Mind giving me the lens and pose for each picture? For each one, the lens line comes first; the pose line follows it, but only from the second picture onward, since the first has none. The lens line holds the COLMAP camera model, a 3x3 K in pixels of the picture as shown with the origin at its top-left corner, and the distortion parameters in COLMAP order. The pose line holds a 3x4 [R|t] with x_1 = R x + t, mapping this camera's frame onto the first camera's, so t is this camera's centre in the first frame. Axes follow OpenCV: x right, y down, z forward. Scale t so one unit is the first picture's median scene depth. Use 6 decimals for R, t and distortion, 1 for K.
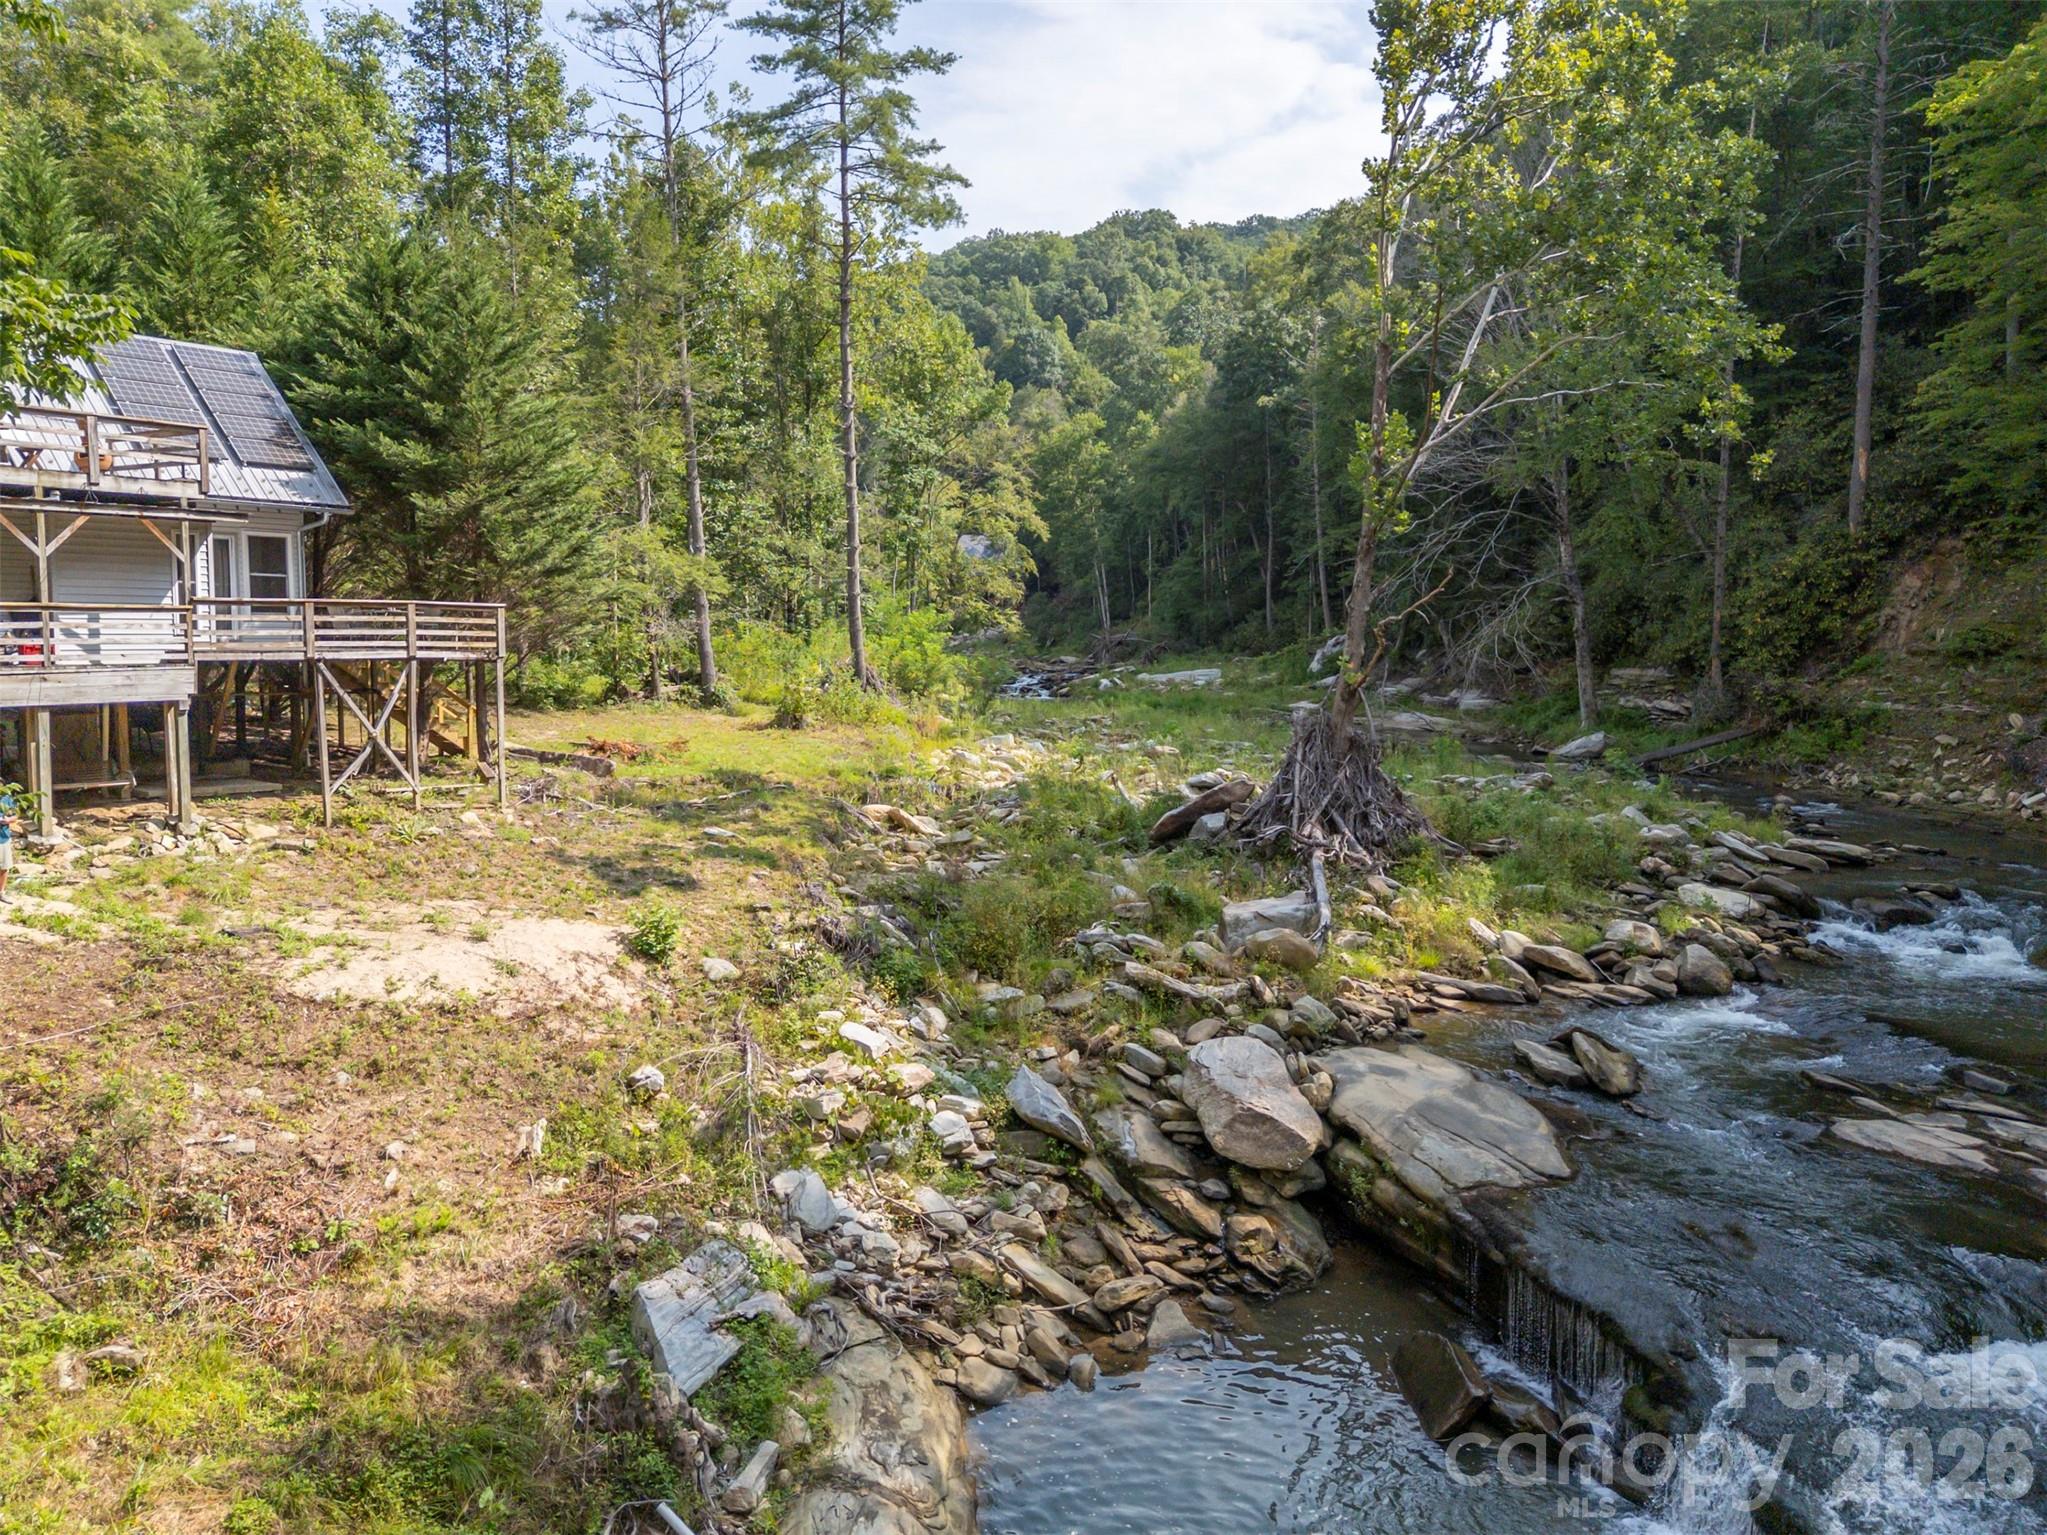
lens RADIAL K [[1501.2, 0, 1021.9], [0, 1501.2, 758.7], [0, 0, 1]] dist [0.083076, -0.078739]
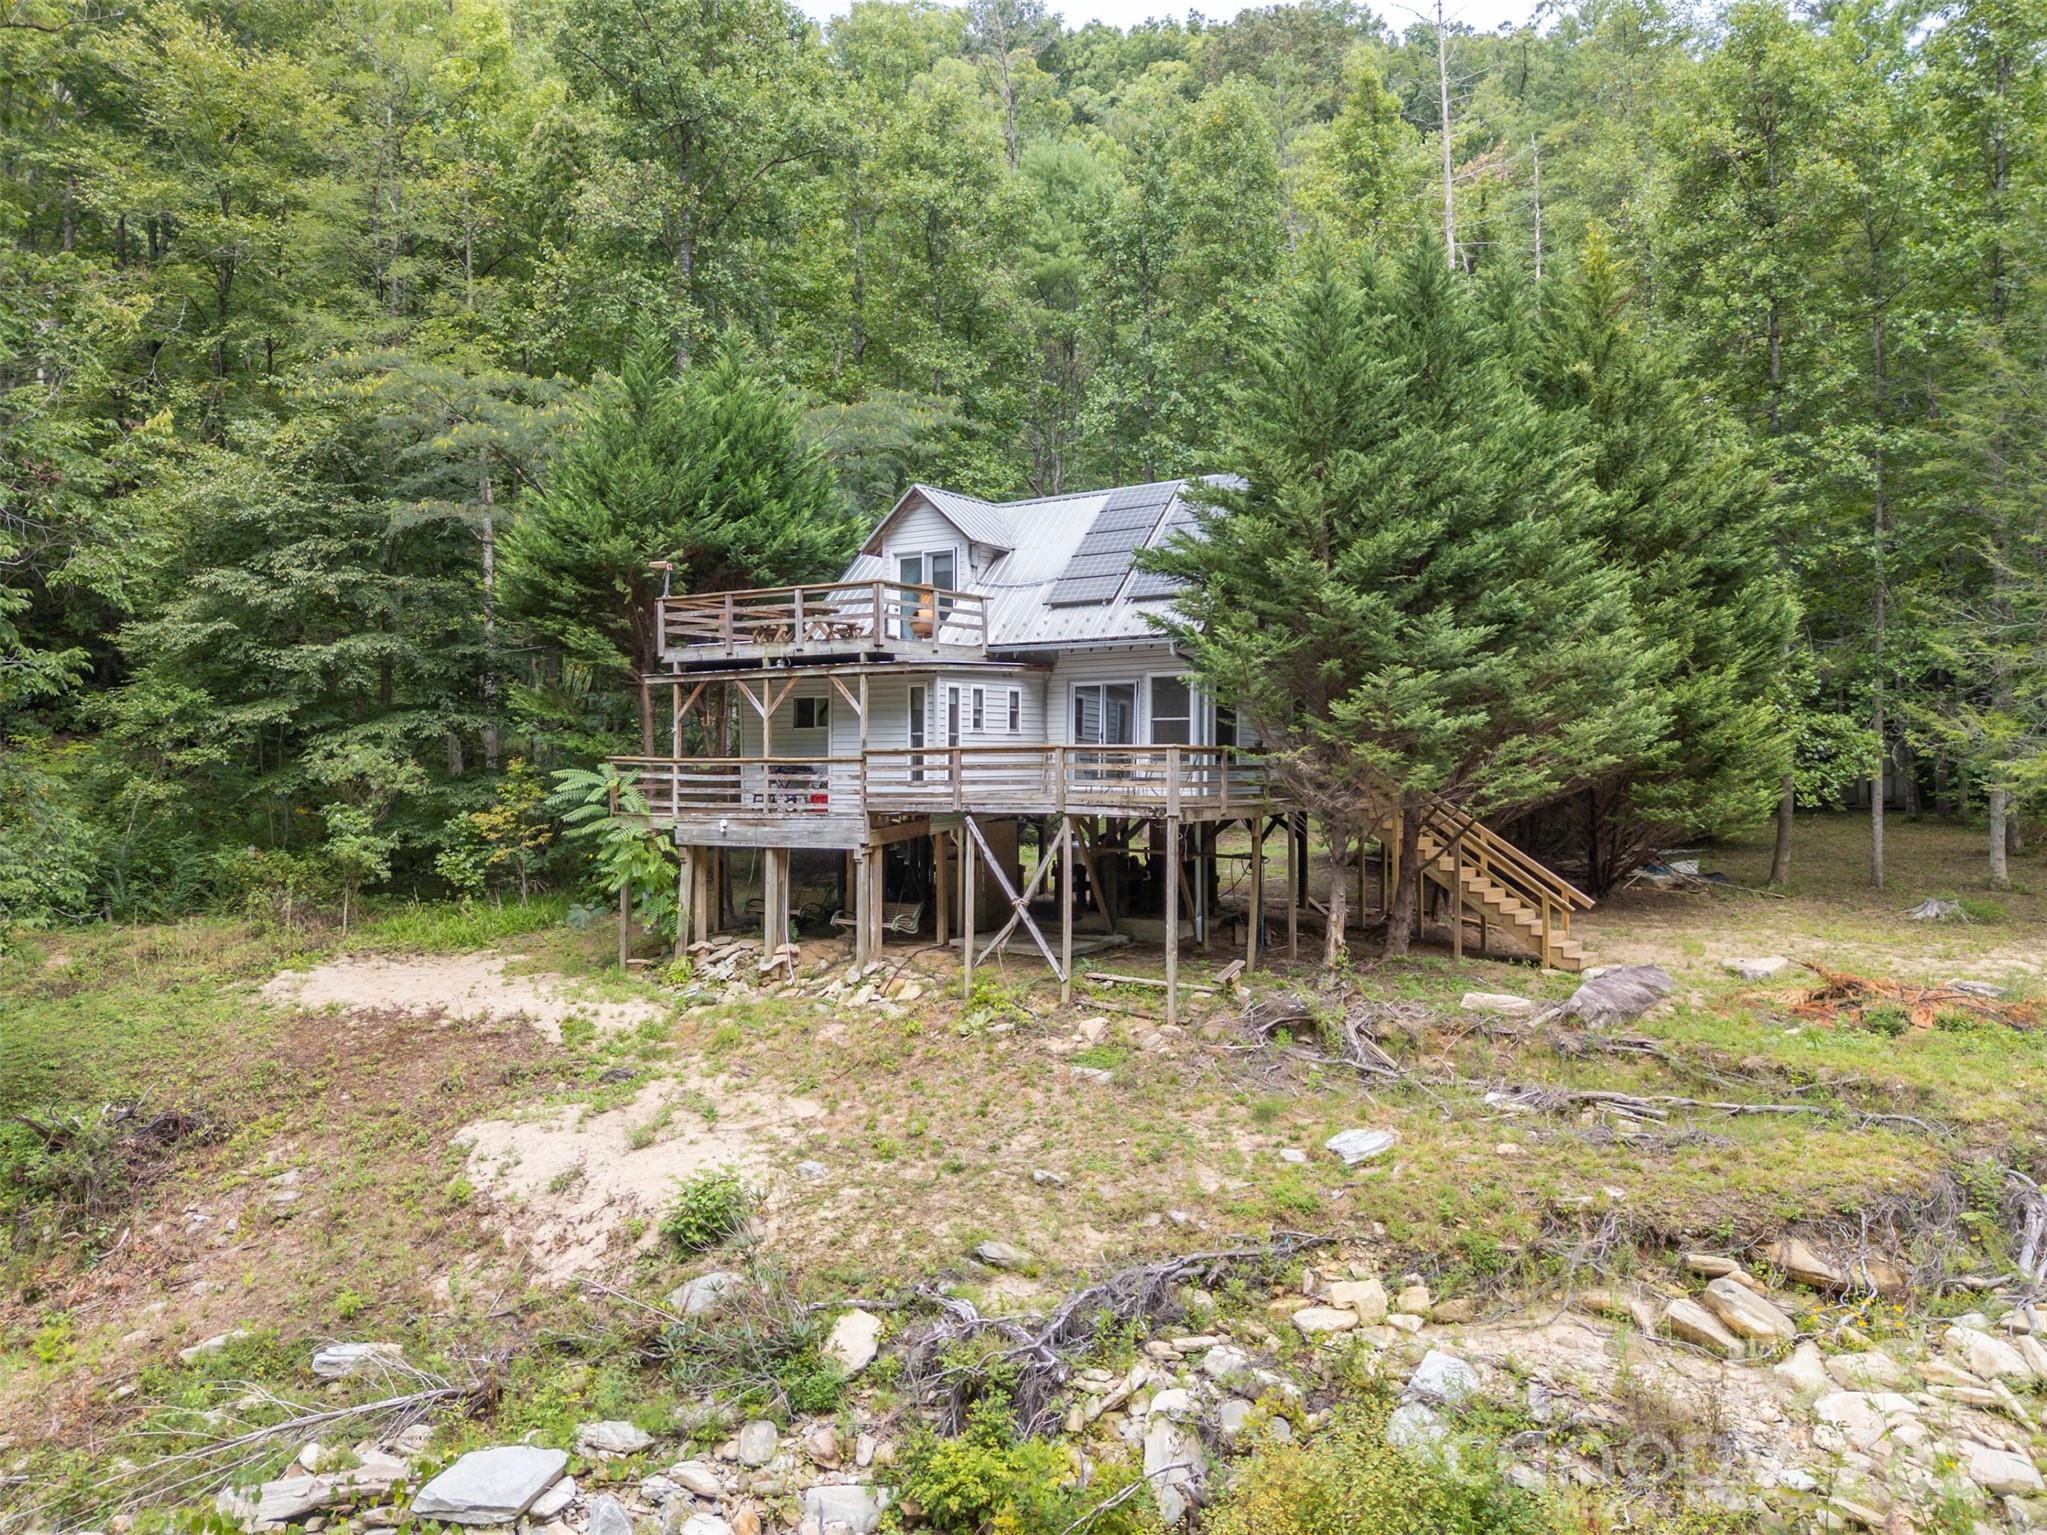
lens RADIAL K [[1501.2, 0, 1024.8], [0, 1501.2, 750.6], [0, 0, 1]] dist [0.083076, -0.078739]
pose [[0.019284, -0.020753, -0.999599, 0.363515], [-0.084111, 0.996207, -0.022305, -0.072460], [0.996270, 0.084508, 0.017466, 0.866778]]
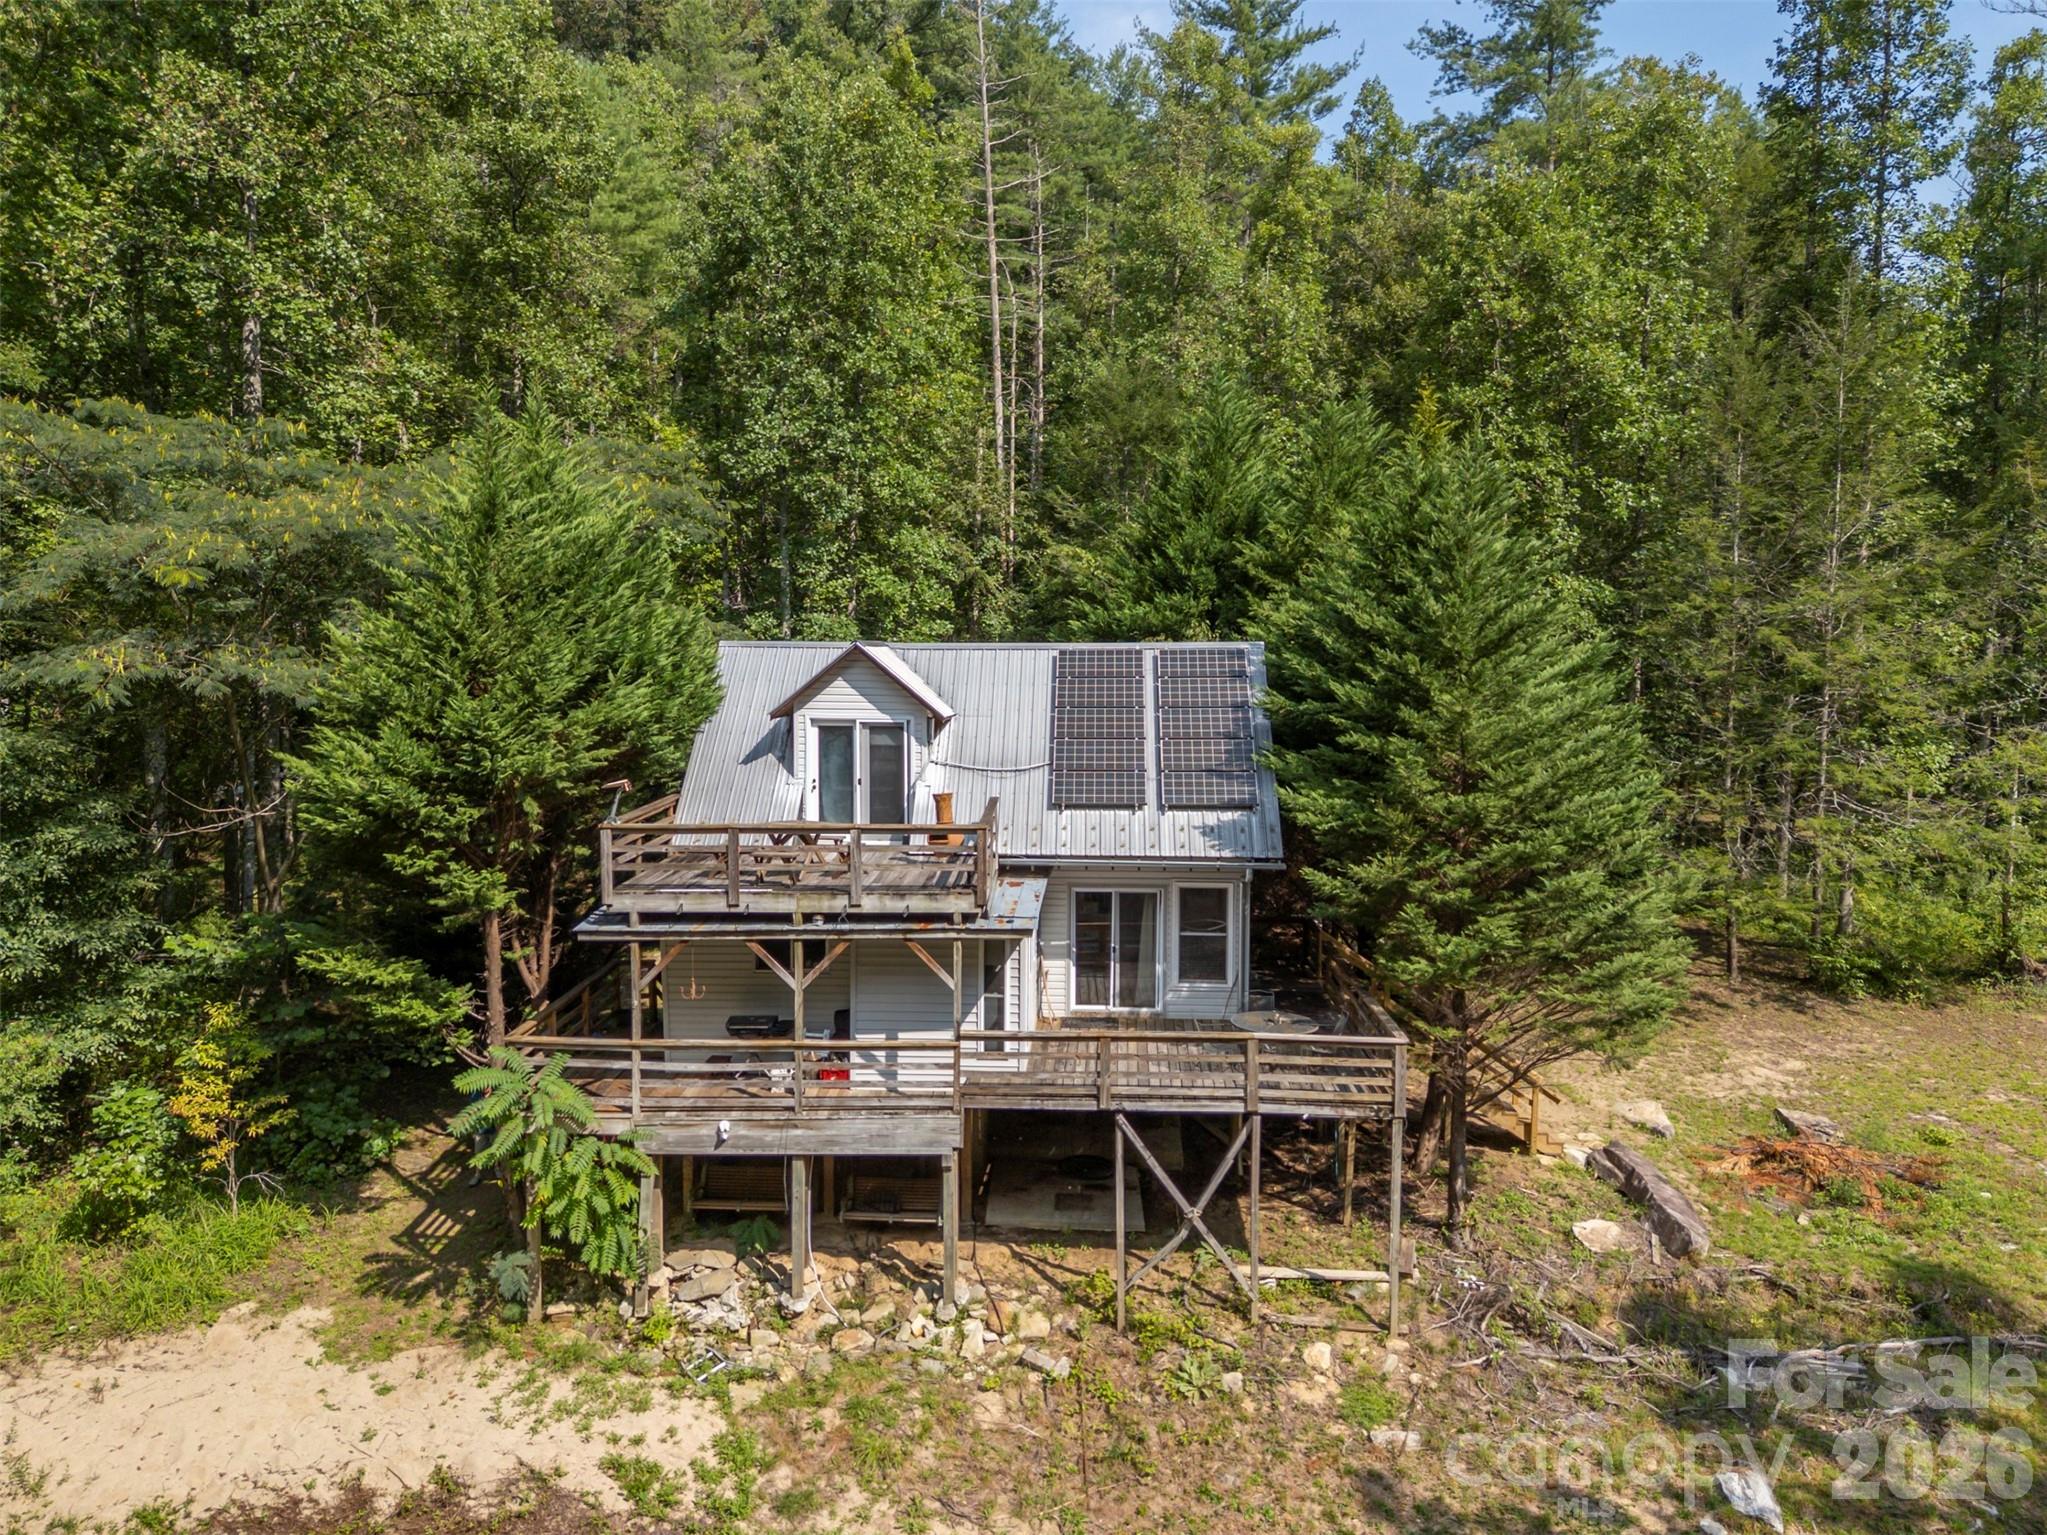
lens RADIAL K [[1501.2, 0, 1024.5], [0, 1501.2, 758.5], [0, 0, 1]] dist [0.083076, -0.078739]
pose [[0.535619, 0.059903, -0.842332, 0.116667], [-0.068180, 0.997292, 0.027569, -0.220151], [0.841703, 0.042664, 0.538253, 0.467998]]
